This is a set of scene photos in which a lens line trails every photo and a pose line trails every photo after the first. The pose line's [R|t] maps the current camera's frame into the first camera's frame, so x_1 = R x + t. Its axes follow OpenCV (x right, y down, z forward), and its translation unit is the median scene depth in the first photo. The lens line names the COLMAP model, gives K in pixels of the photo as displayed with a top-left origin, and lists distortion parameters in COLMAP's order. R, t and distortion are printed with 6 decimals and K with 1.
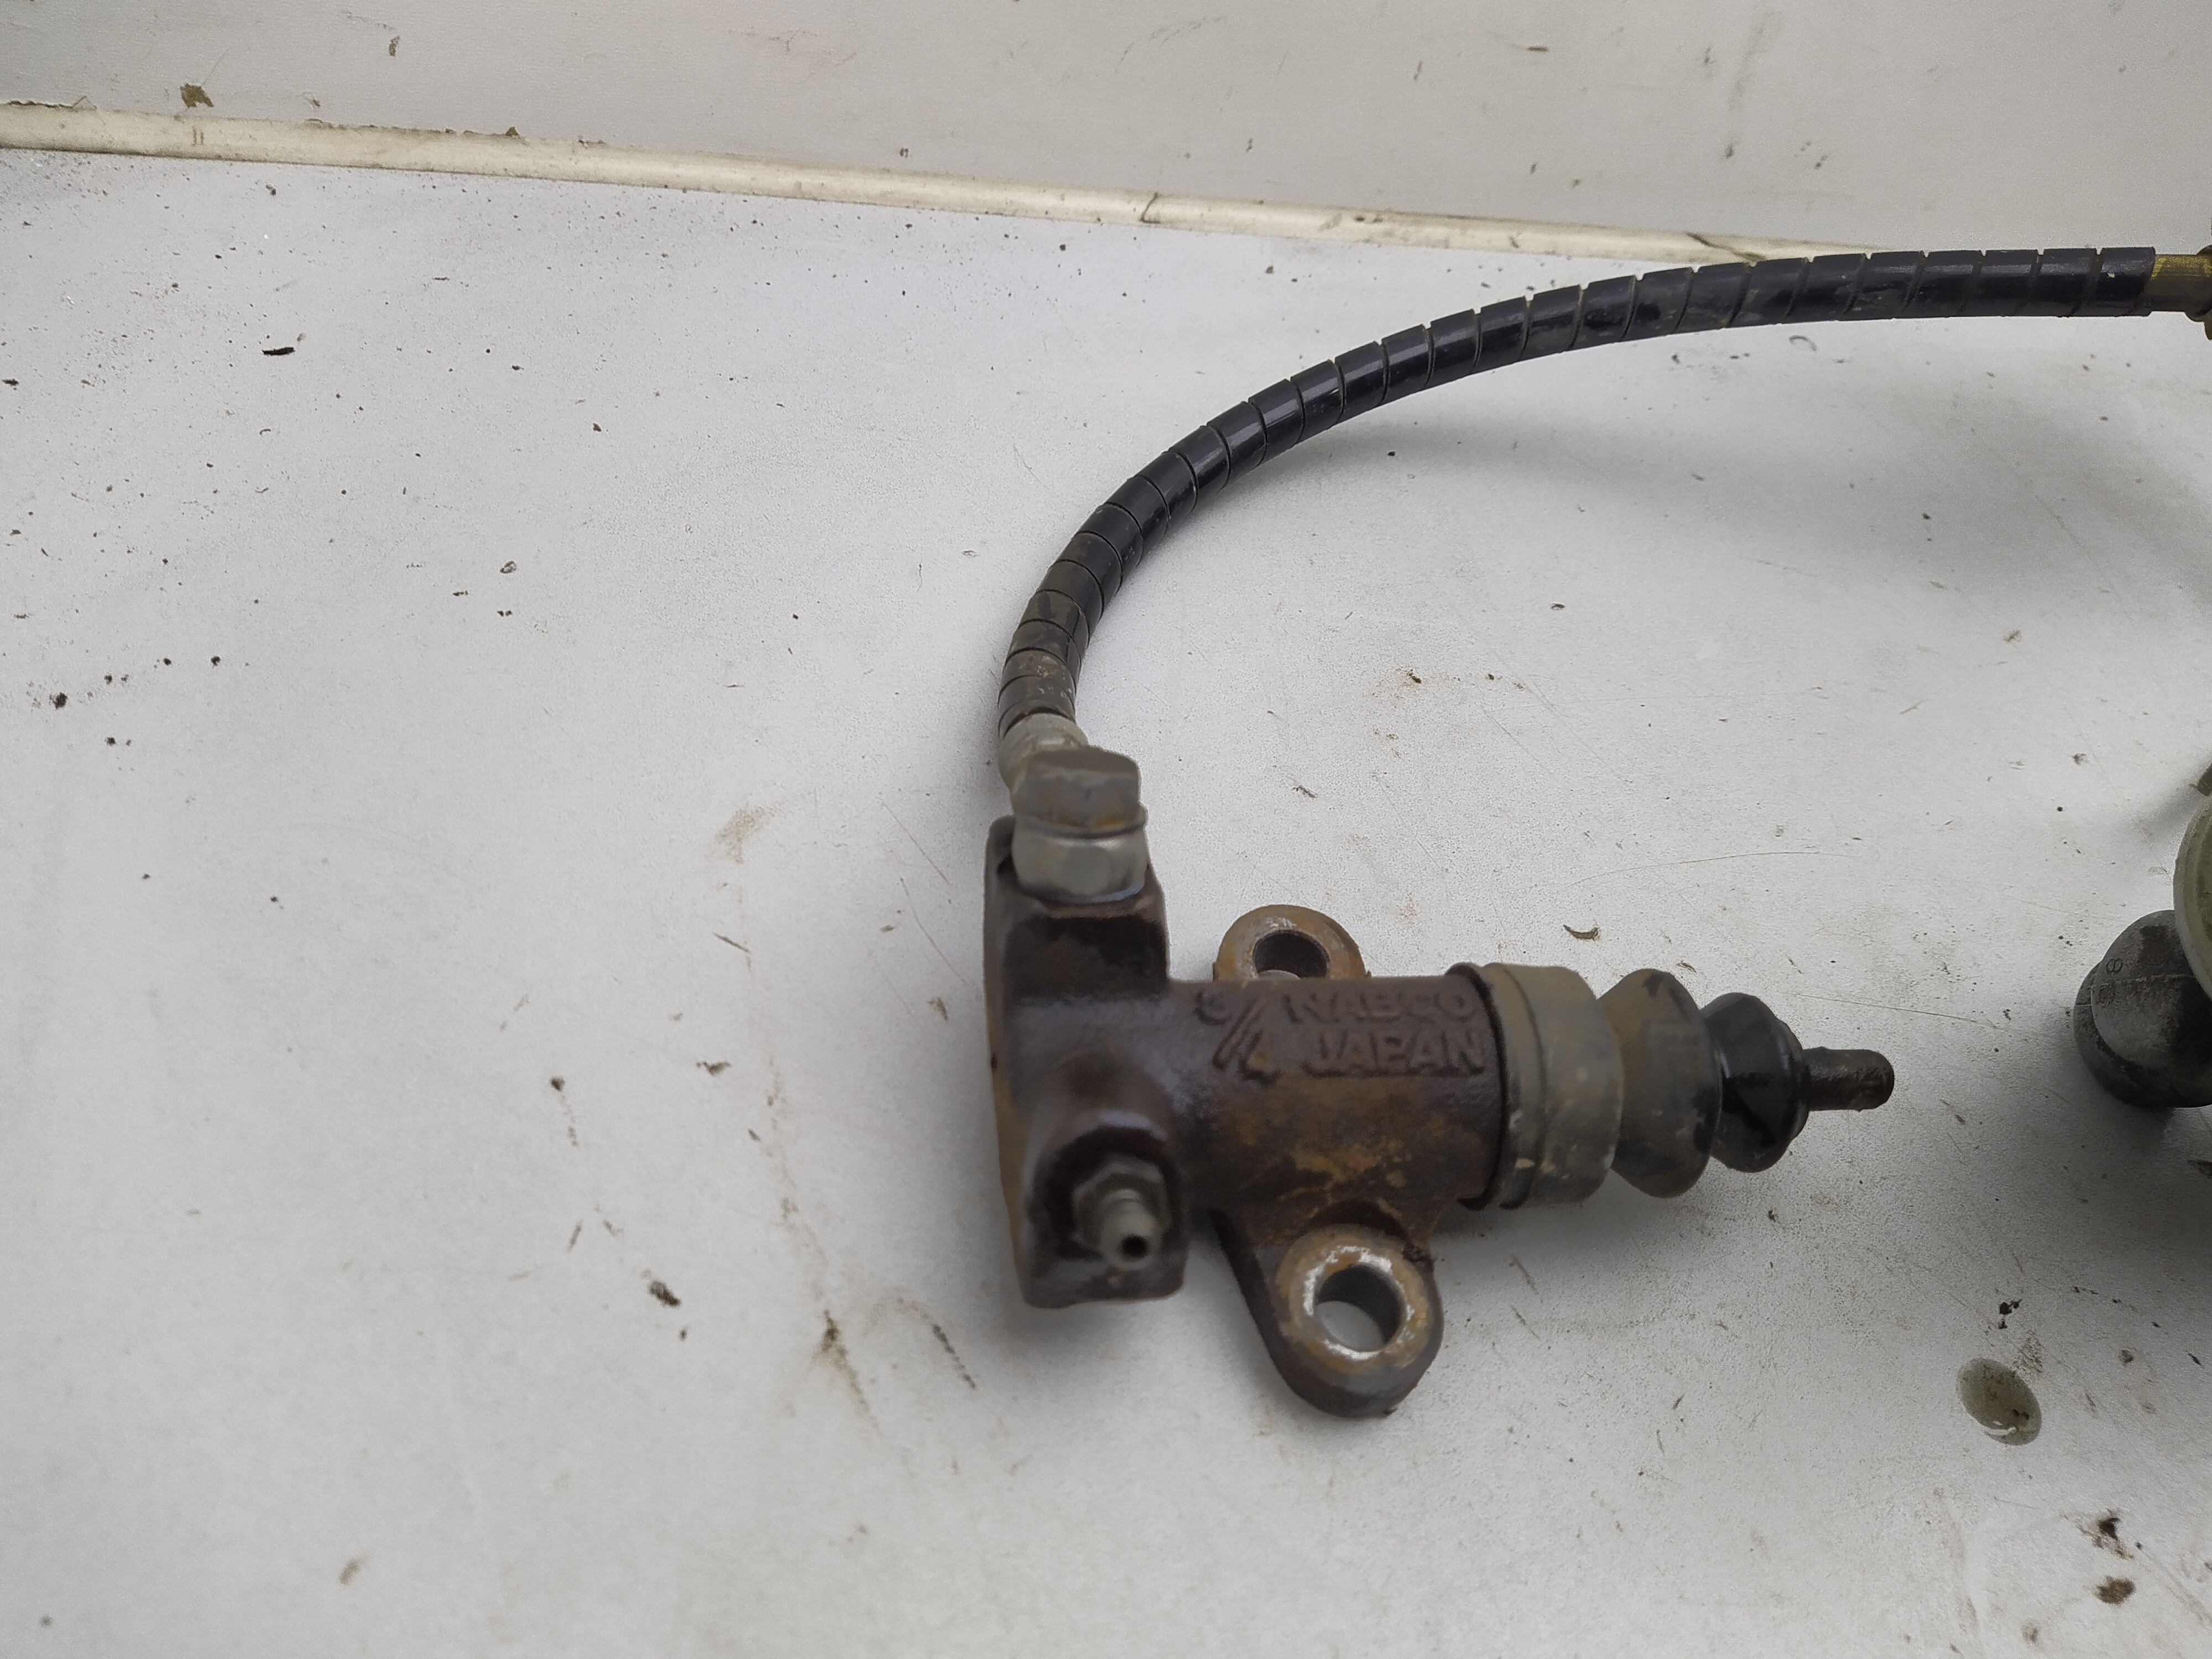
lens RADIAL K [[1786.2, 0, 1076.3], [0, 1786.2, 824.3], [0, 0, 1]] dist [0.057778, -0.093471]
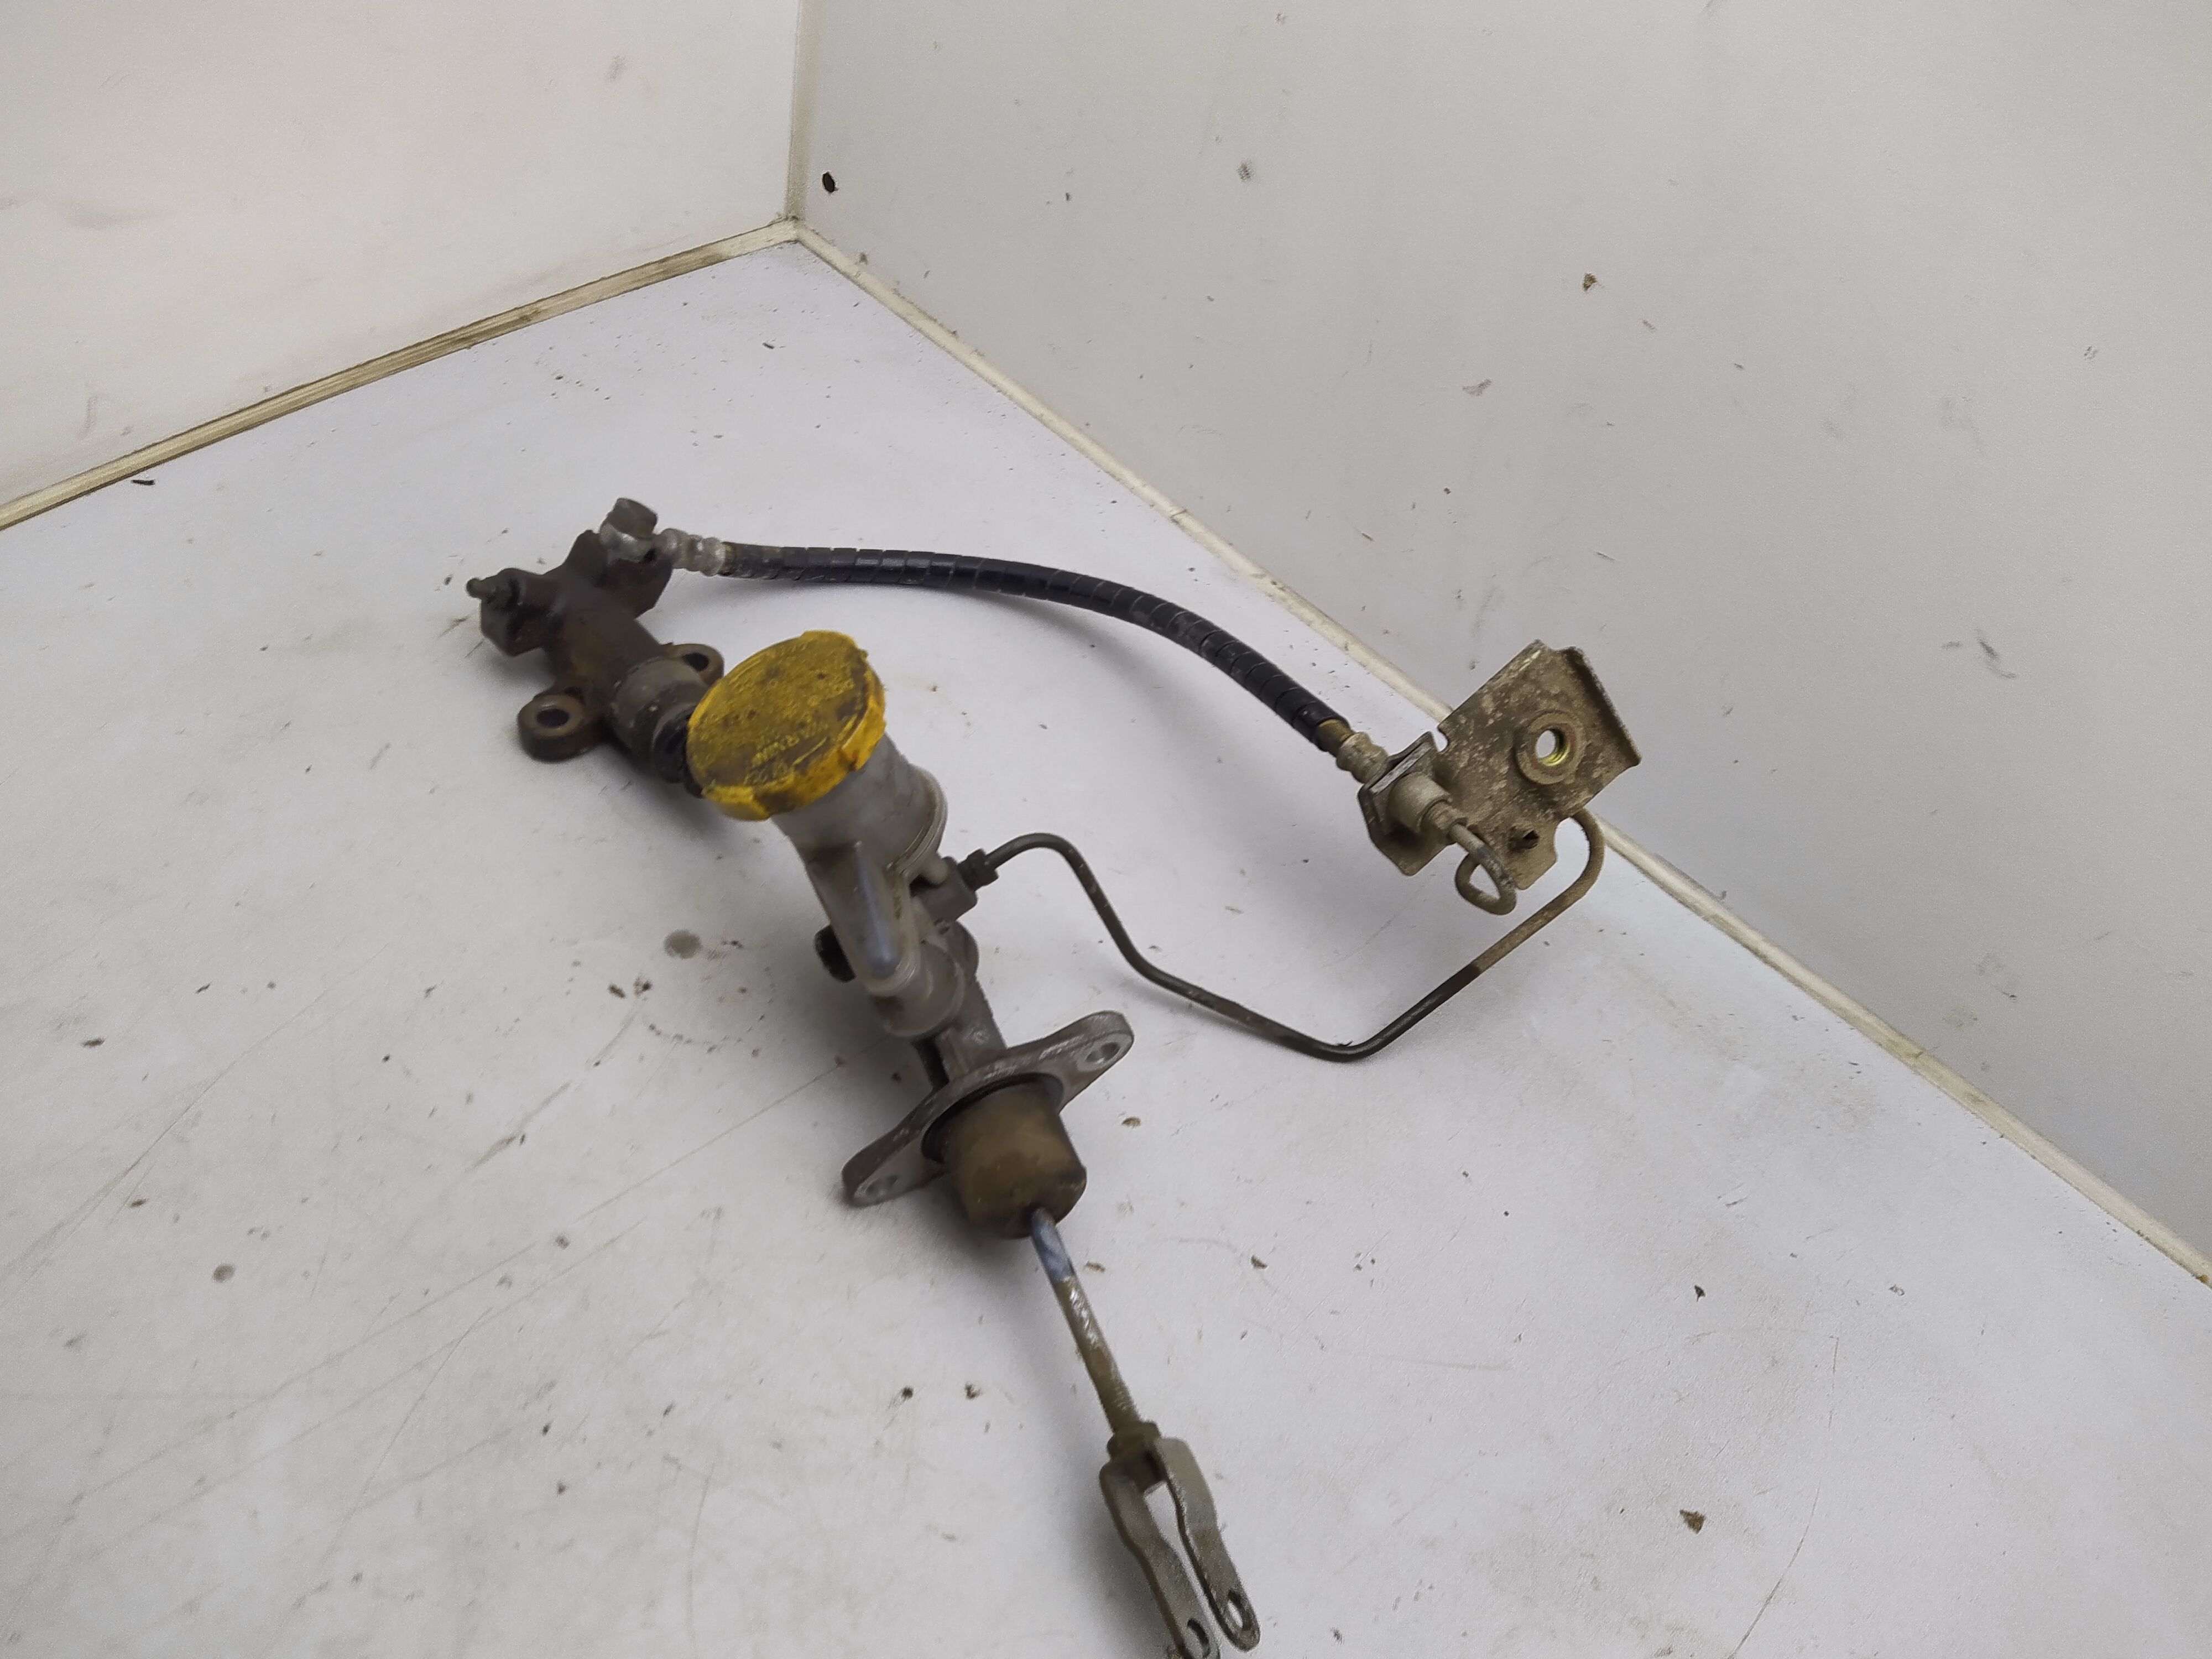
lens RADIAL K [[1786.2, 0, 1098.2], [0, 1786.2, 856.9], [0, 0, 1]] dist [0.057778, -0.093471]
pose [[0.577395, 0.547900, -0.605327, 1.403318], [-0.654163, 0.754083, 0.058566, -0.151739], [0.488554, 0.362167, 0.793820, -0.373786]]
